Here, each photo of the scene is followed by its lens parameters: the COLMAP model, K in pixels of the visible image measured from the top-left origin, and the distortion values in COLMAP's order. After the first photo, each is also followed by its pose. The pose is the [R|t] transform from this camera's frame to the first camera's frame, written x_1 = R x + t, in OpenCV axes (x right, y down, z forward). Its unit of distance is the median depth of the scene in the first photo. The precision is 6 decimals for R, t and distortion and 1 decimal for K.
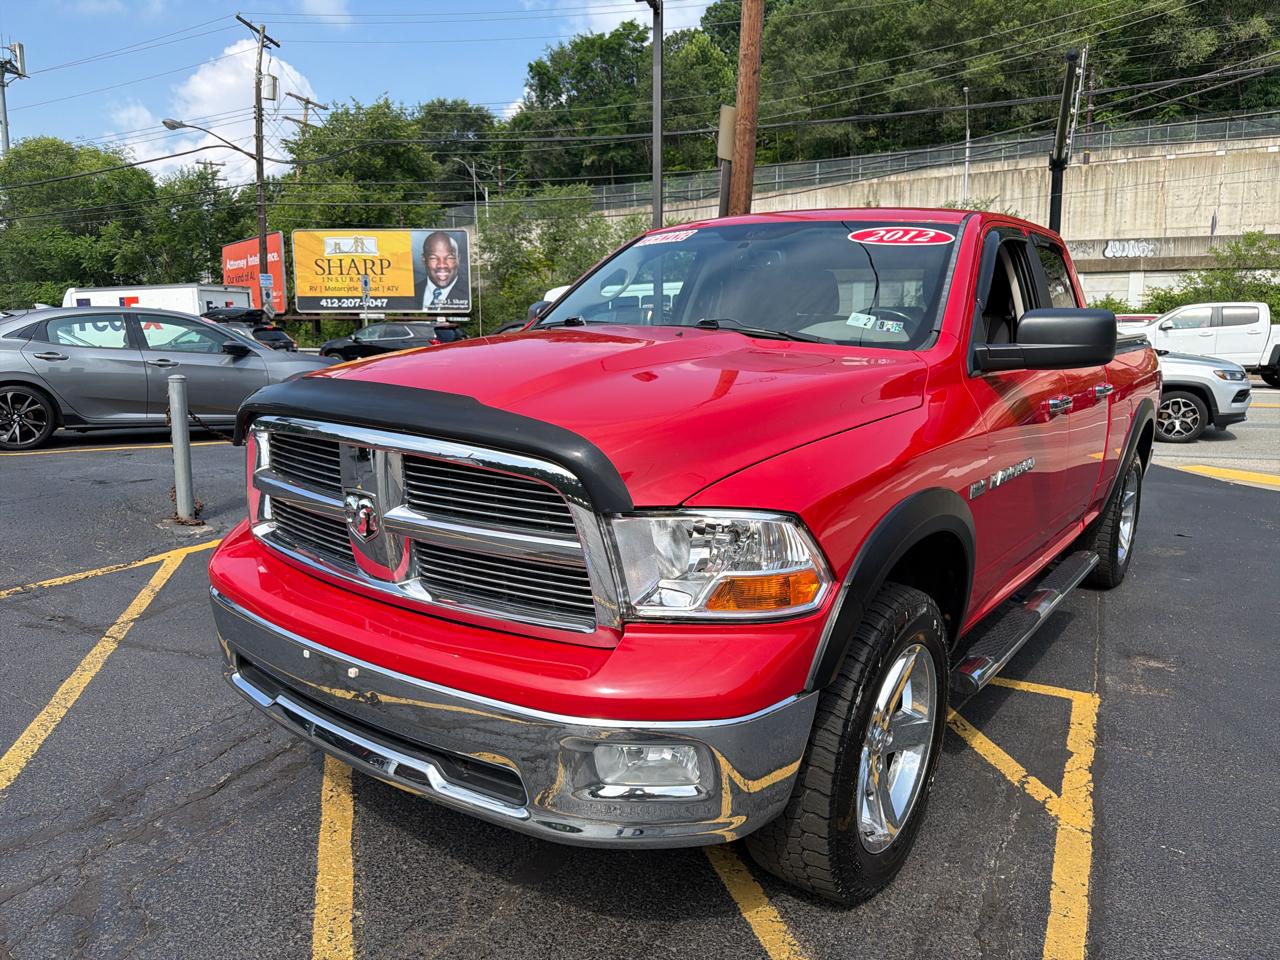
lens RADIAL K [[903.2, 0, 633.5], [0, 903.2, 490.2], [0, 0, 1]] dist [0.025849, -0.037079]
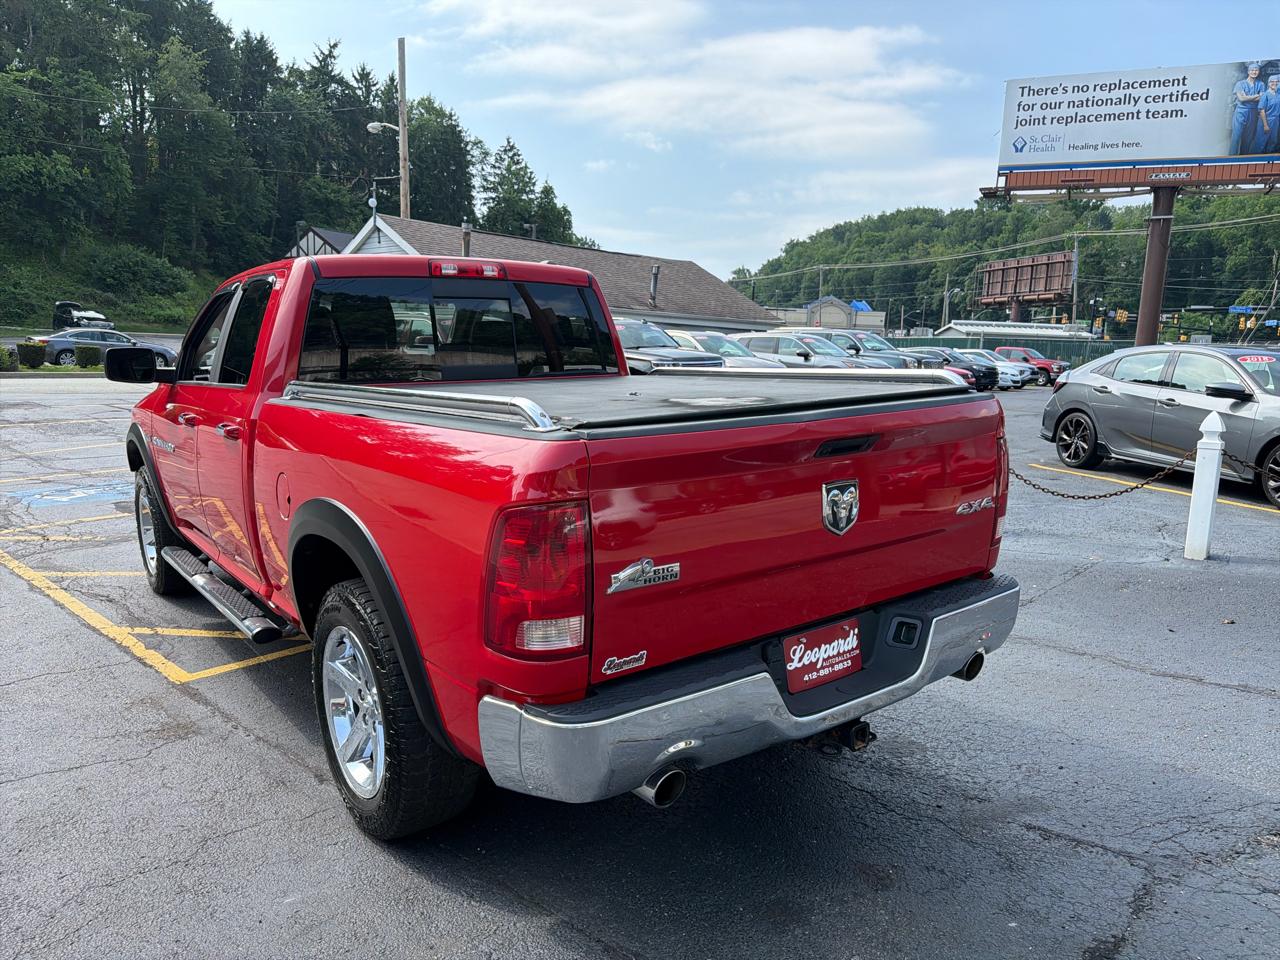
lens RADIAL K [[904.3, 0, 639.1], [0, 904.3, 494.9], [0, 0, 1]] dist [0.015854, -0.025946]
pose [[-0.272892, 0.142599, -0.951418, 0.100436], [-0.180300, 0.963850, 0.196177, -0.023422], [0.944998, 0.225076, -0.237317, 0.126350]]
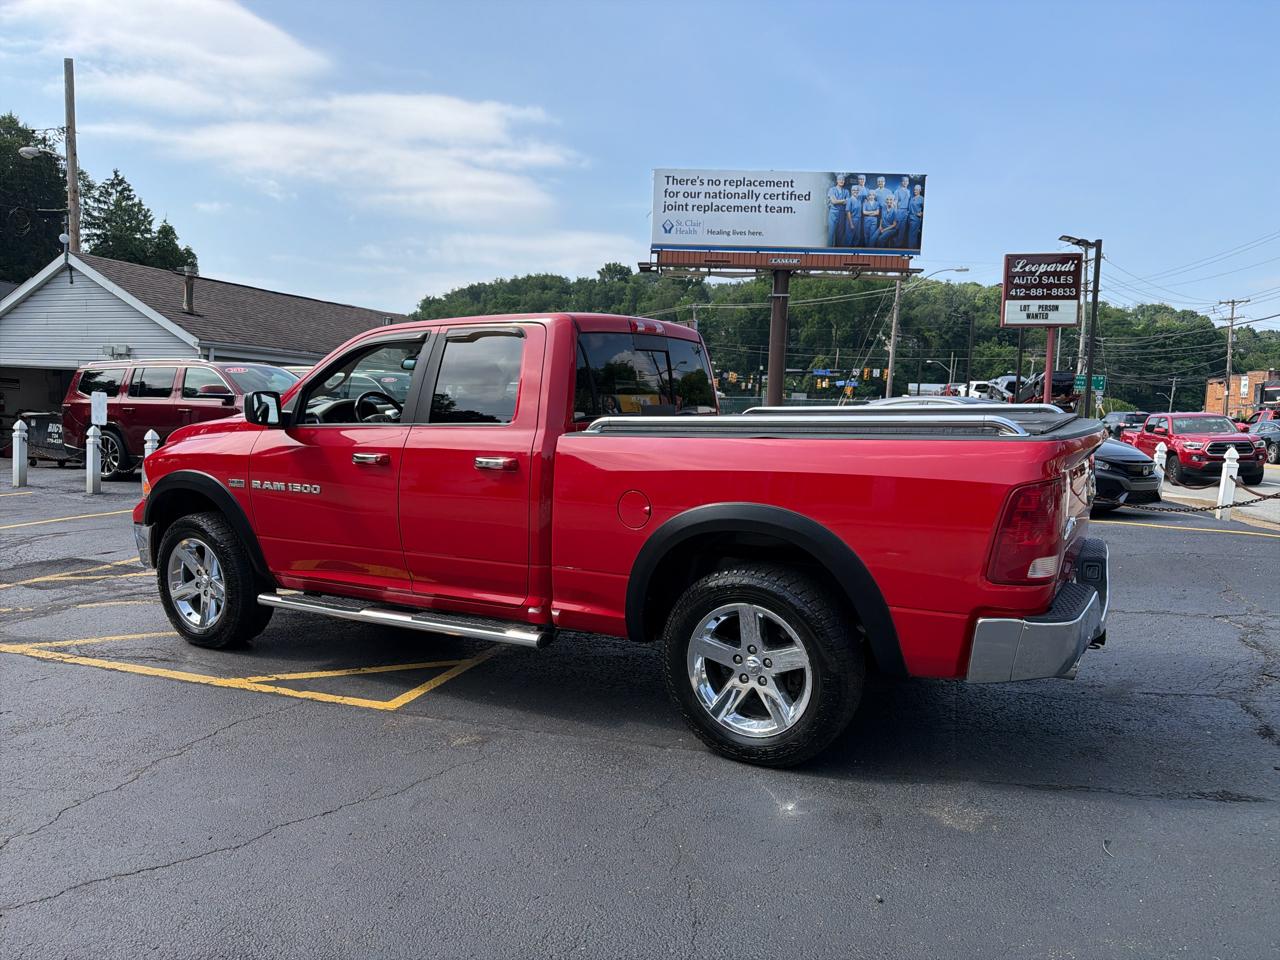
lens RADIAL K [[887.5, 0, 634.6], [0, 887.5, 507.6], [0, 0, 1]] dist [0.066175, -0.079890]
pose [[0.114314, 0.103022, -0.988088, 0.119877], [-0.182027, 0.979942, 0.081114, -0.013231], [0.976626, 0.170586, 0.130774, 0.079737]]
